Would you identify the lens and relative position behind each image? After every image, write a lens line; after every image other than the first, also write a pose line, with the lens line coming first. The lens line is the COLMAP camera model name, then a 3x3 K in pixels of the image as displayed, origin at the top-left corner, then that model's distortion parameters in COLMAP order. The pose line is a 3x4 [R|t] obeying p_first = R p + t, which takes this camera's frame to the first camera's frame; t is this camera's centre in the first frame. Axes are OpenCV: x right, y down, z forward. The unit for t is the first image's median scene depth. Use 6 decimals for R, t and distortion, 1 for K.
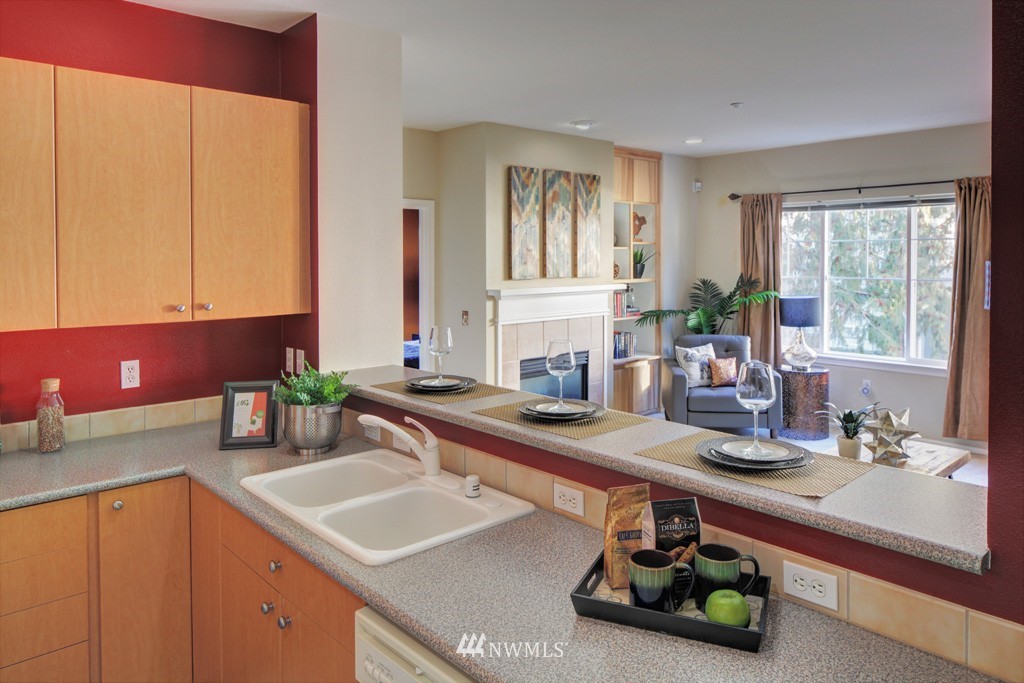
lens RADIAL K [[694.5, 0, 509.4], [0, 694.5, 266.3], [0, 0, 1]] dist [-0.006225, -0.000358]
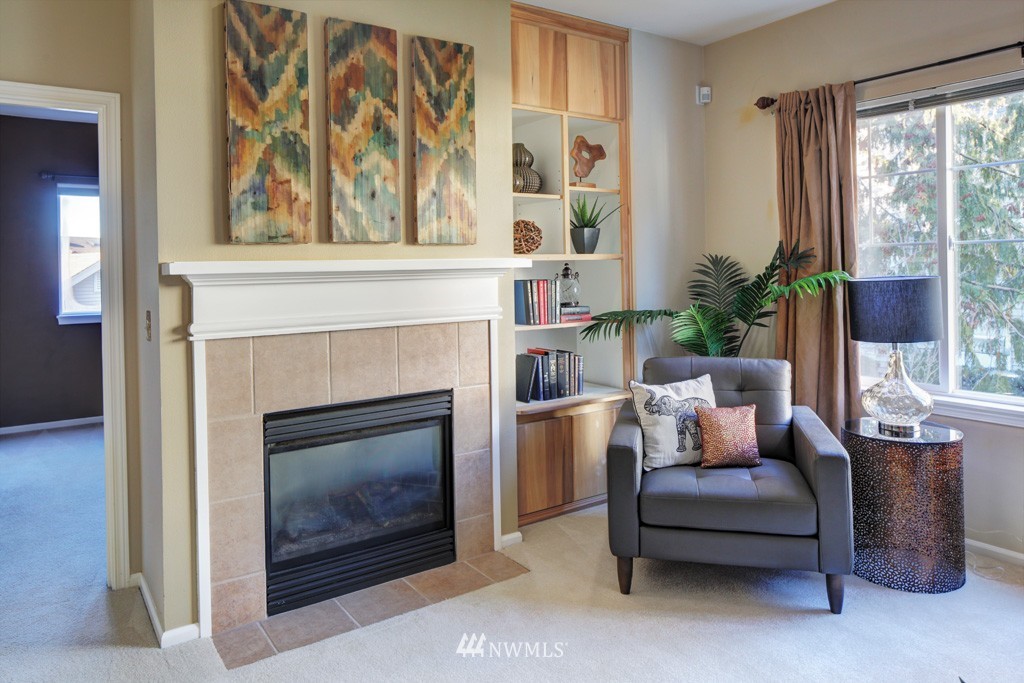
lens RADIAL K [[694.5, 0, 509.4], [0, 694.5, 266.3], [0, 0, 1]] dist [-0.006225, -0.000358]
pose [[0.991694, -0.015100, -0.127730, 0.247282], [0.013232, 0.999793, -0.015461, 0.044645], [0.127937, 0.013643, 0.991688, 0.560174]]
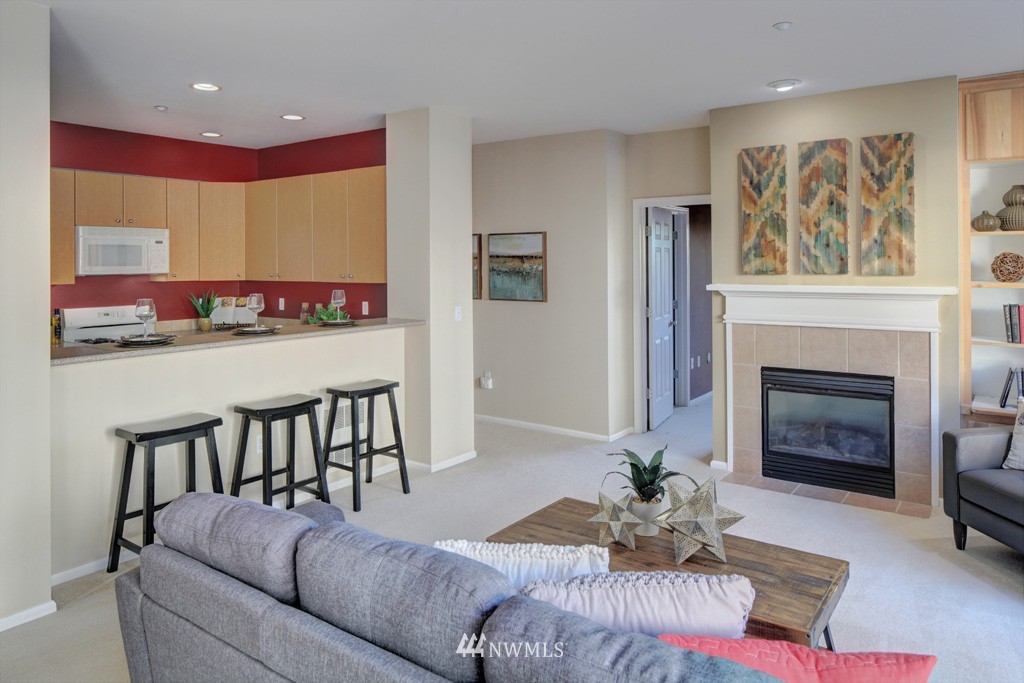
lens RADIAL K [[694.5, 0, 509.4], [0, 694.5, 266.3], [0, 0, 1]] dist [-0.006225, -0.000358]
pose [[0.206752, 0.006881, -0.978369, 0.824292], [-0.010754, 0.999931, 0.004761, 0.007353], [0.978334, 0.009537, 0.206812, 0.512469]]
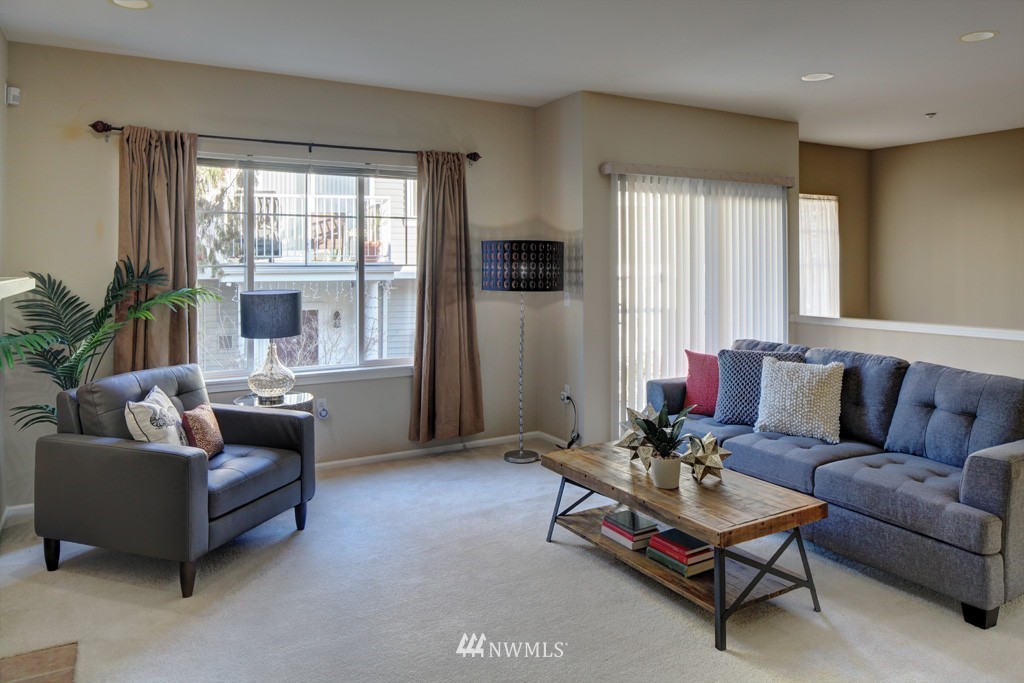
lens RADIAL K [[694.5, 0, 509.4], [0, 694.5, 266.3], [0, 0, 1]] dist [-0.006225, -0.000358]
pose [[0.215383, -0.001346, 0.976529, -0.206513], [0.020451, 0.999786, -0.003132, 0.029198], [-0.976315, 0.020645, 0.215365, 0.715148]]
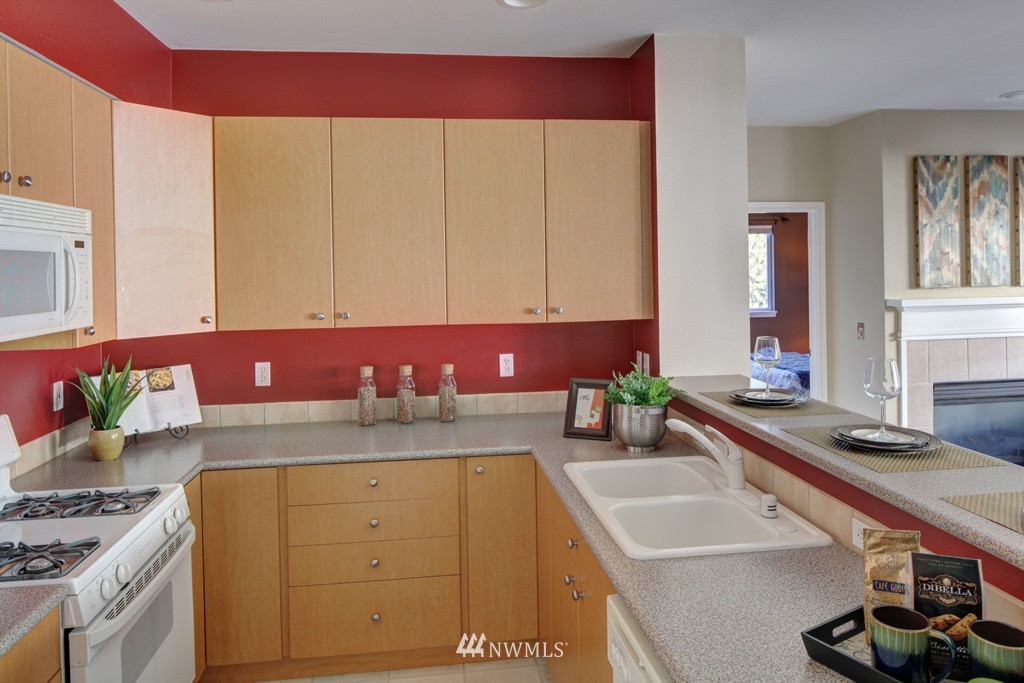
lens RADIAL K [[694.5, 0, 509.4], [0, 694.5, 266.3], [0, 0, 1]] dist [-0.006225, -0.000358]
pose [[0.822444, -0.011776, -0.568724, 0.073424], [0.005944, 0.999909, -0.012109, -0.000494], [0.568815, 0.006578, 0.822439, 0.006474]]
